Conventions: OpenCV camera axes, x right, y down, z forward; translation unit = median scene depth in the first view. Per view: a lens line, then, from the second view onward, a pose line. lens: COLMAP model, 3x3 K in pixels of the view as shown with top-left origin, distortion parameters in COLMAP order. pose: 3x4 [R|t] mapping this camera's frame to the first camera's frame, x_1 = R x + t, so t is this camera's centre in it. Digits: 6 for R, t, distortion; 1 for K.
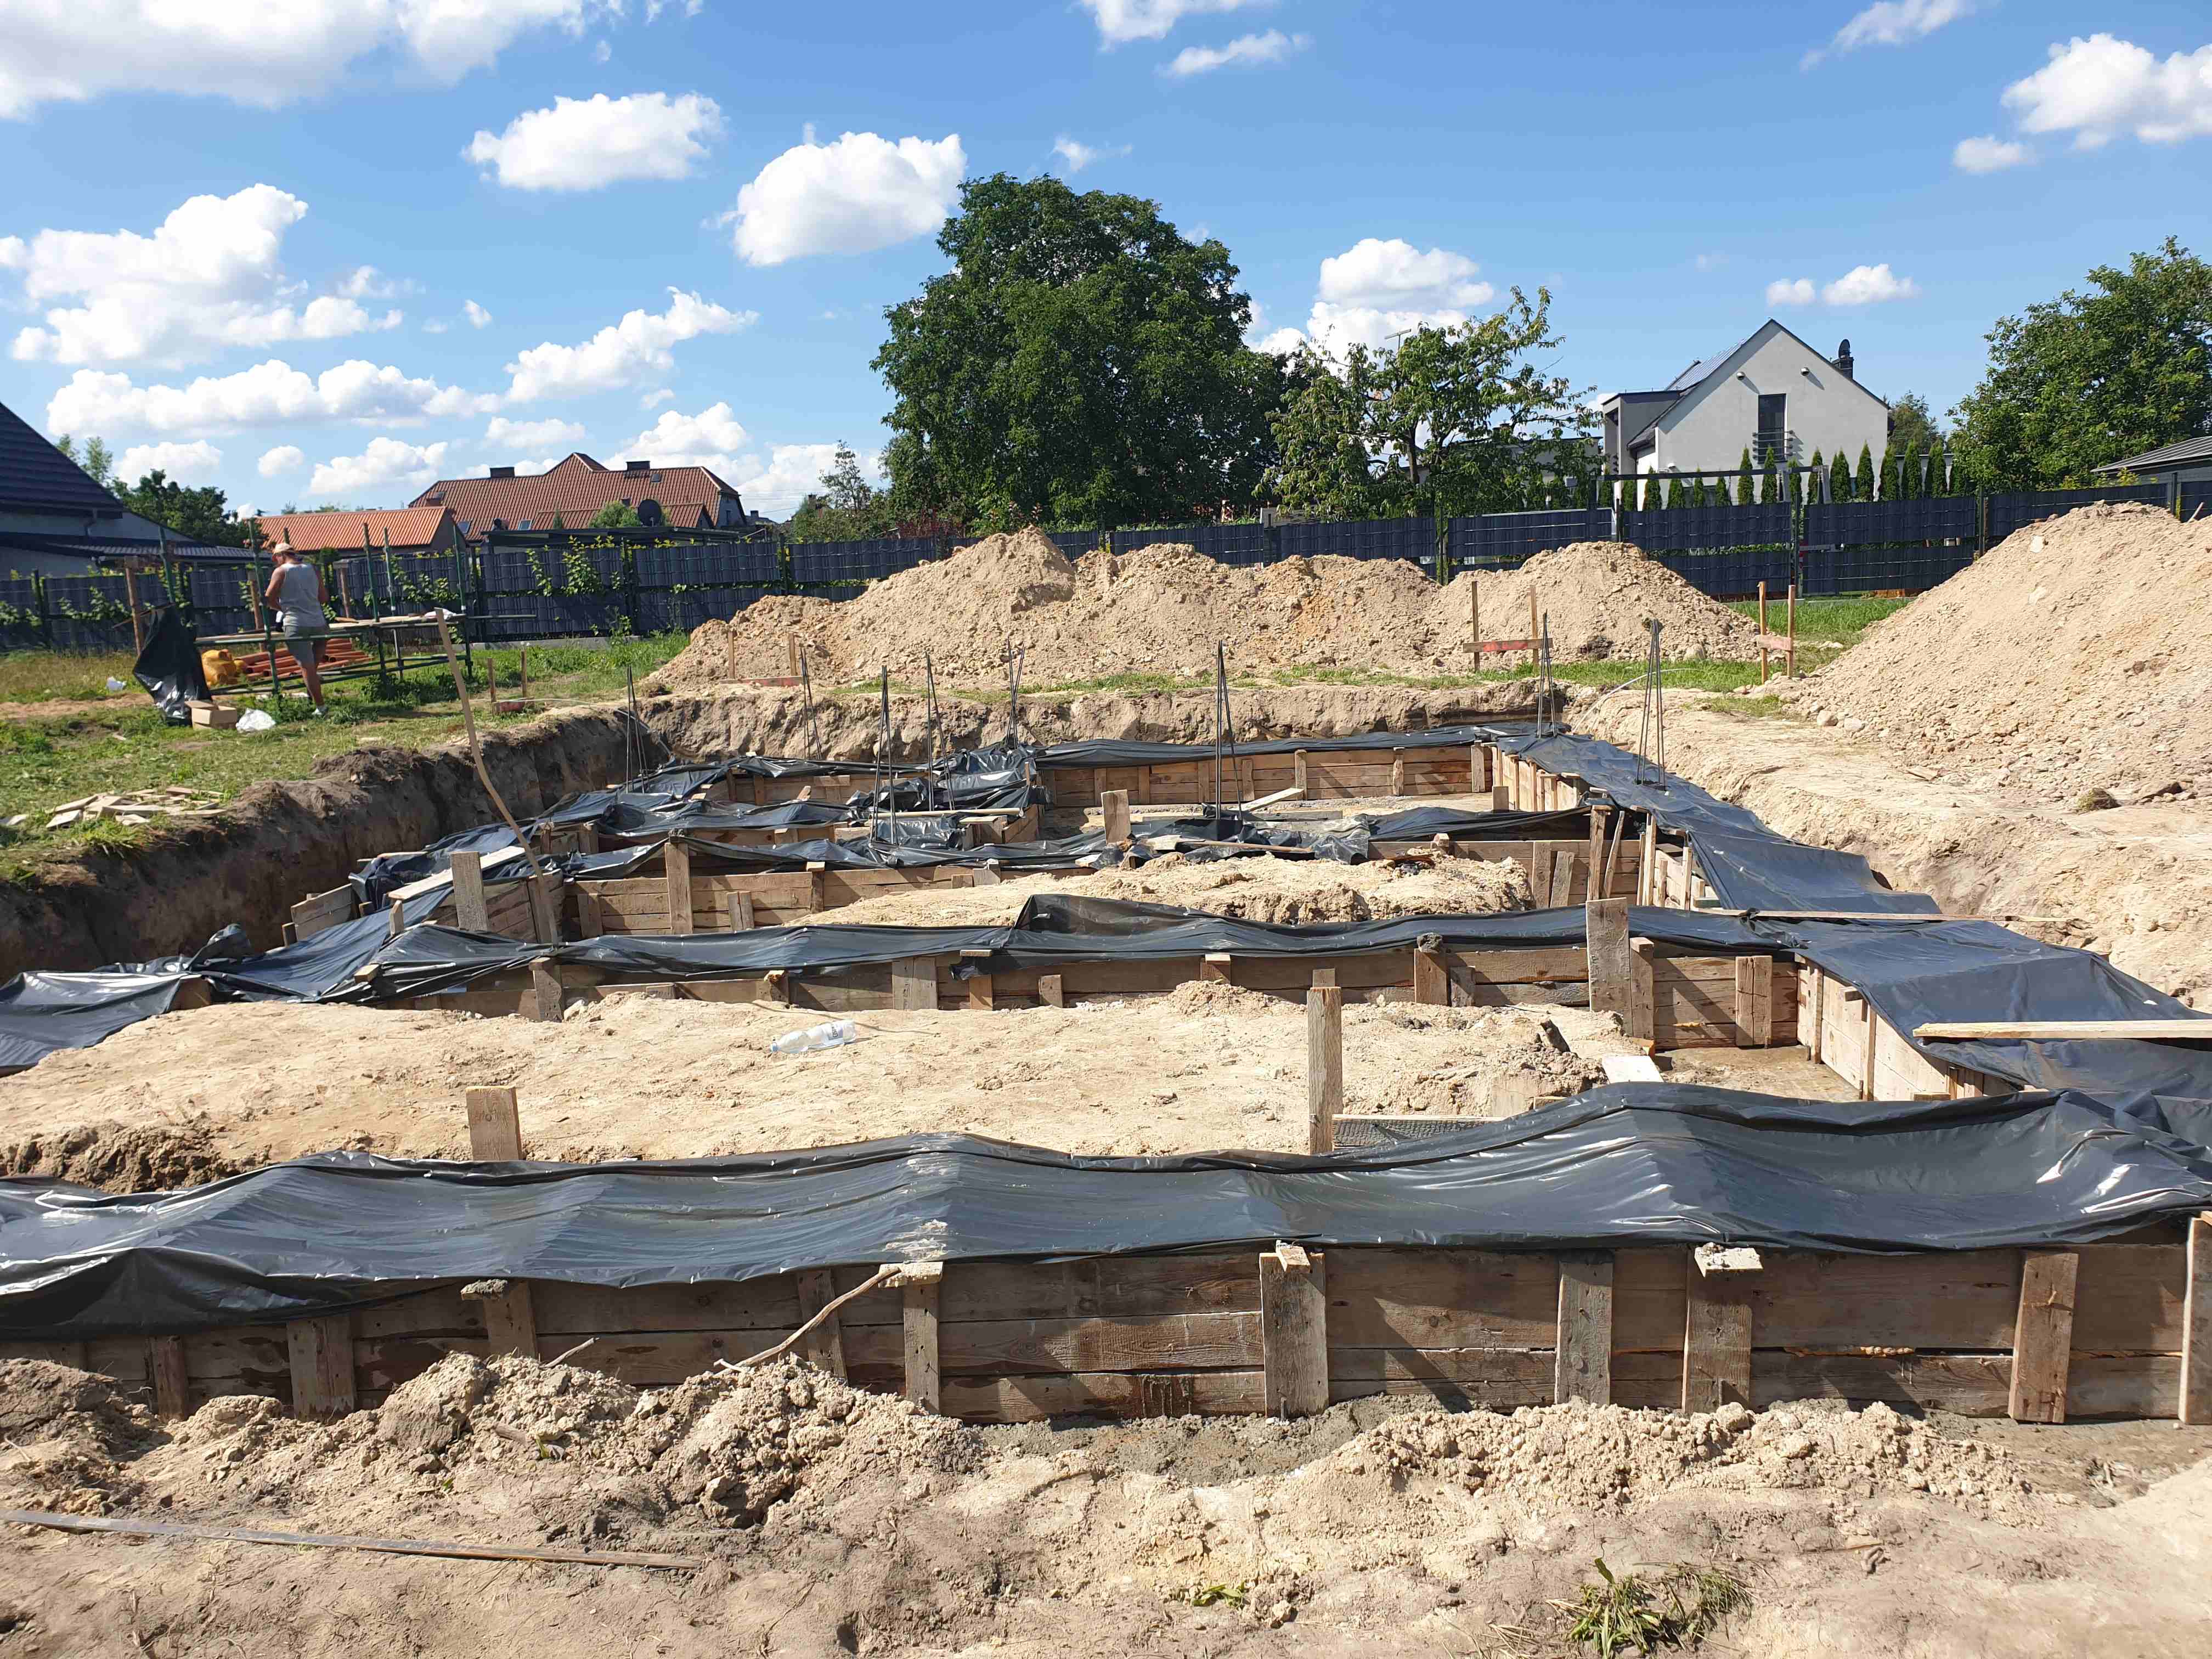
lens RADIAL K [[1711.1, 0, 1106.0], [0, 1711.1, 829.5], [0, 0, 1]] dist [0.120218, -0.158132]
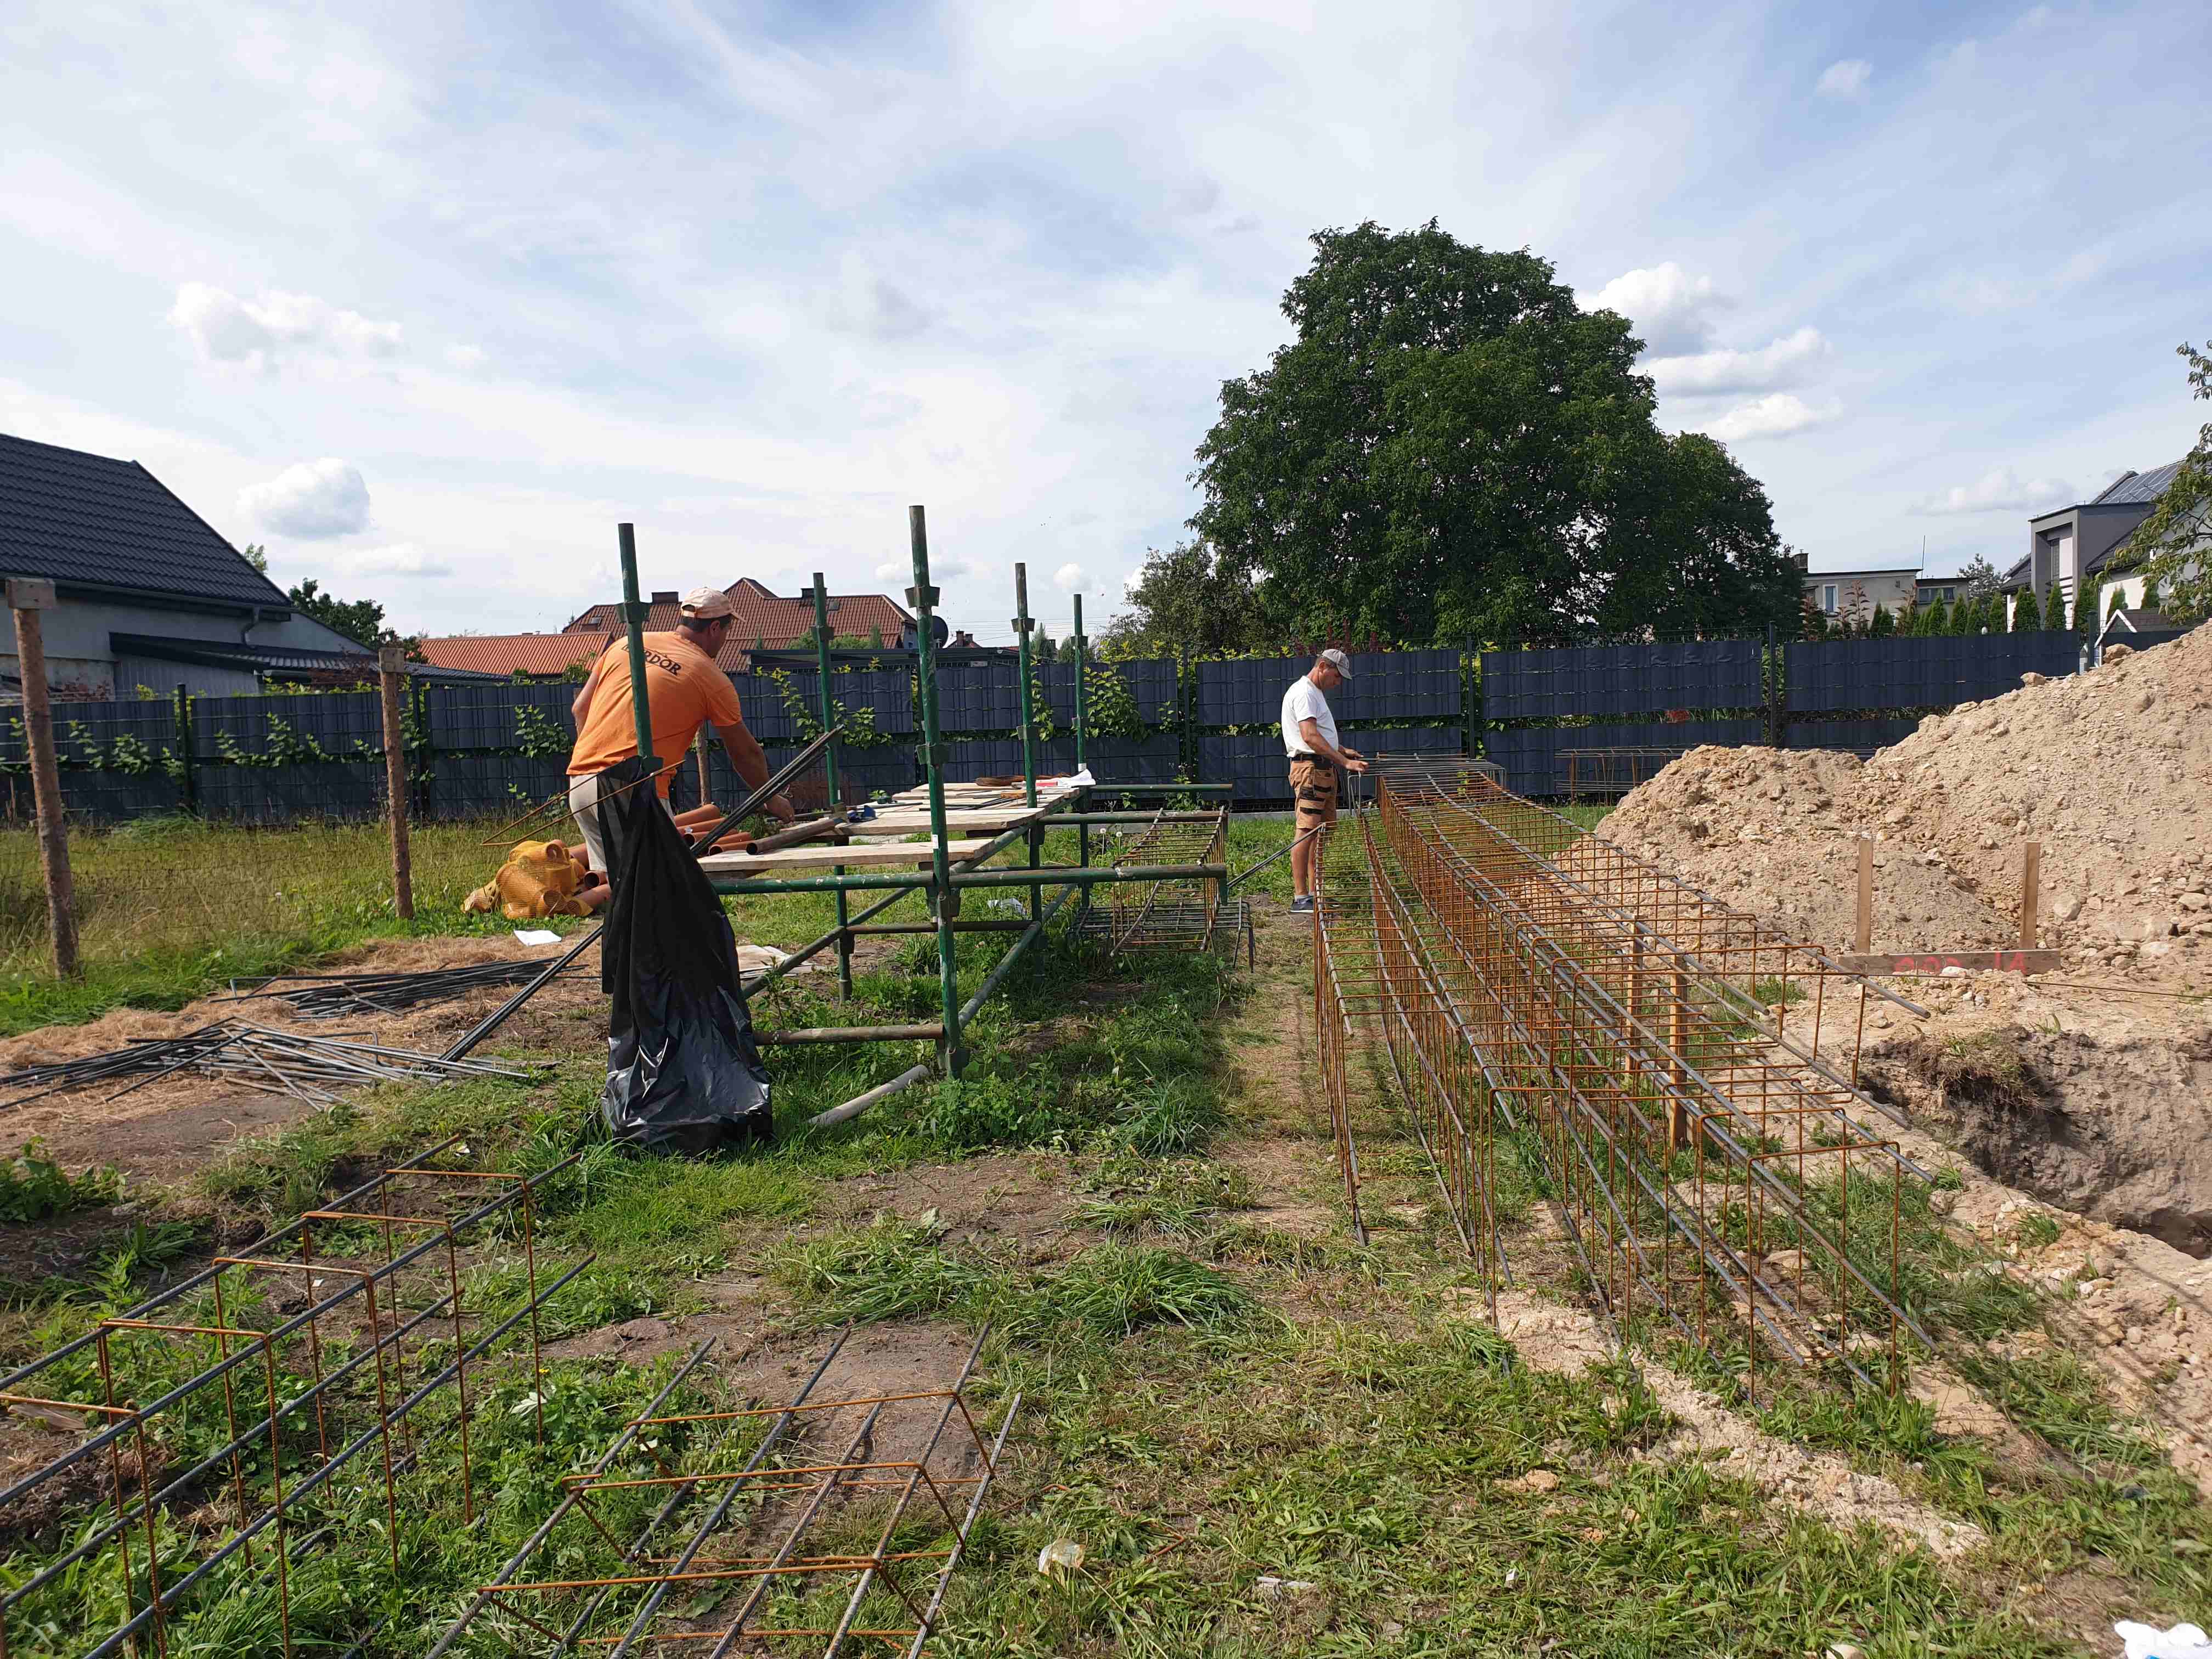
lens RADIAL K [[1711.1, 0, 1106.0], [0, 1711.1, 829.5], [0, 0, 1]] dist [0.120218, -0.158132]
pose [[0.998538, 0.024018, -0.048431, -0.131333], [-0.027797, 0.996493, -0.078922, -0.029665], [0.046365, 0.080152, 0.995704, 0.209037]]
